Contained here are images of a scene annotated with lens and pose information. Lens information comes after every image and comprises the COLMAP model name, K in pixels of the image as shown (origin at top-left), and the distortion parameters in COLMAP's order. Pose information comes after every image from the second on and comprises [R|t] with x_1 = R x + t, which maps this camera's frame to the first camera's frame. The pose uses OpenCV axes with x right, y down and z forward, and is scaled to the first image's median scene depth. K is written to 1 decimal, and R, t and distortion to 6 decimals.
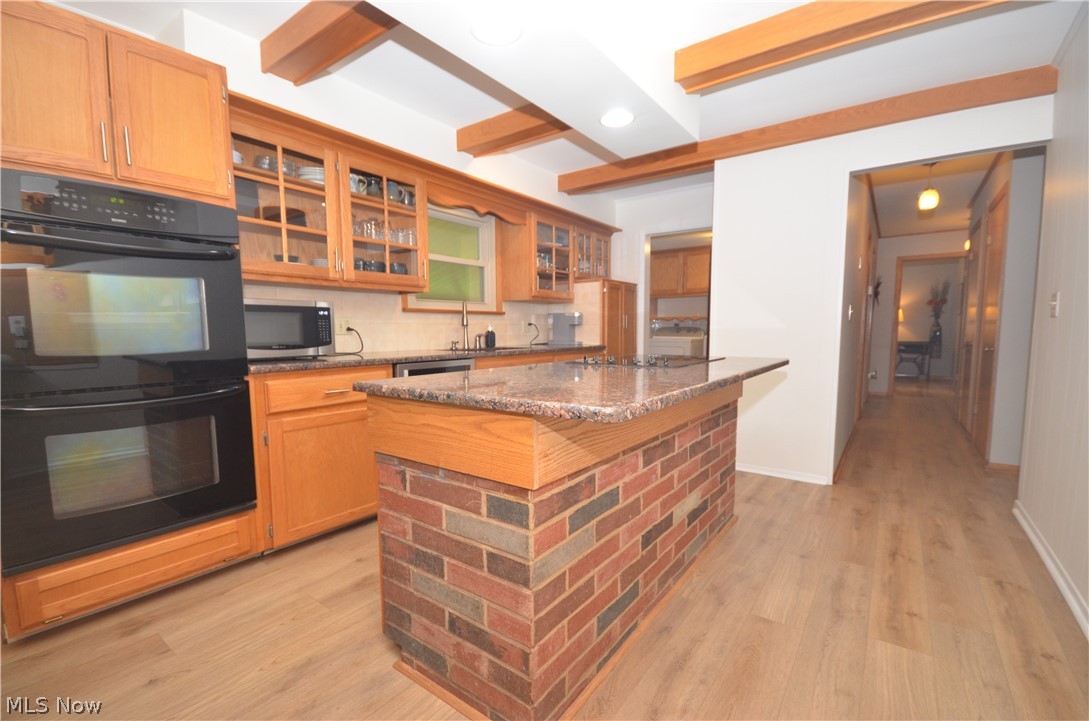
lens RADIAL K [[473.0, 0, 540.8], [0, 473.0, 377.1], [0, 0, 1]] dist [0.006586, -0.009818]
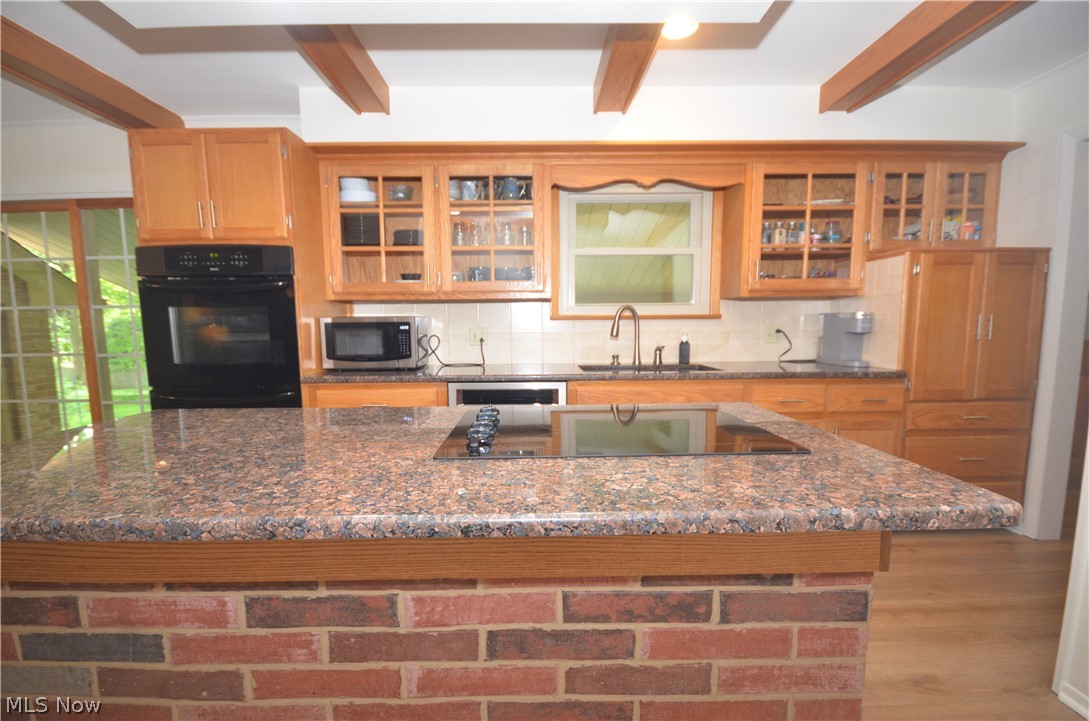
lens RADIAL K [[473.0, 0, 539.4], [0, 473.0, 378.0], [0, 0, 1]] dist [0.006586, -0.009818]
pose [[0.608186, 0.090353, -0.788636, 0.562928], [-0.074873, 0.995601, 0.056324, -0.107829], [0.790255, 0.024792, 0.612276, 0.612067]]
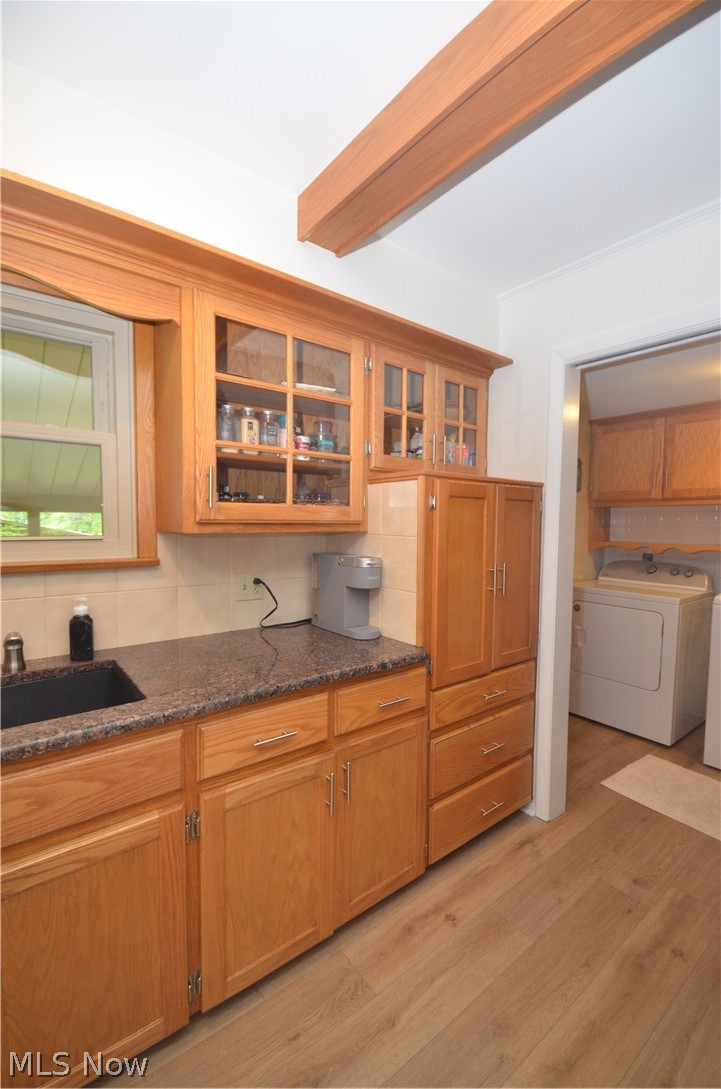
lens RADIAL K [[473.0, 0, 375.5], [0, 473.0, 551.6], [0, 0, 1]] dist [0.006586, -0.009818]
pose [[0.969149, 0.033940, -0.244129, 0.334910], [-0.042977, 0.998570, -0.031782, -0.238947], [0.242701, 0.041293, 0.969222, 1.146421]]
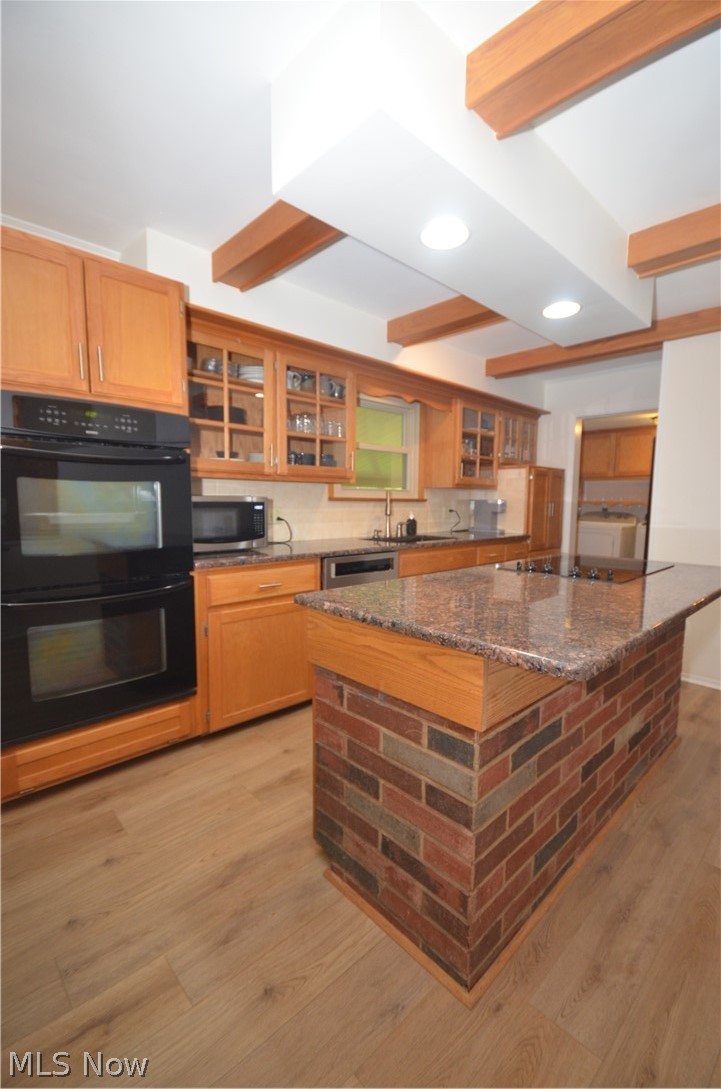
lens RADIAL K [[473.0, 0, 376.1], [0, 473.0, 549.7], [0, 0, 1]] dist [0.006586, -0.009818]
pose [[0.987540, 0.034483, -0.153543, -0.041062], [-0.033920, 0.999405, 0.006290, -0.059060], [0.153668, -0.001003, 0.988122, 0.007898]]
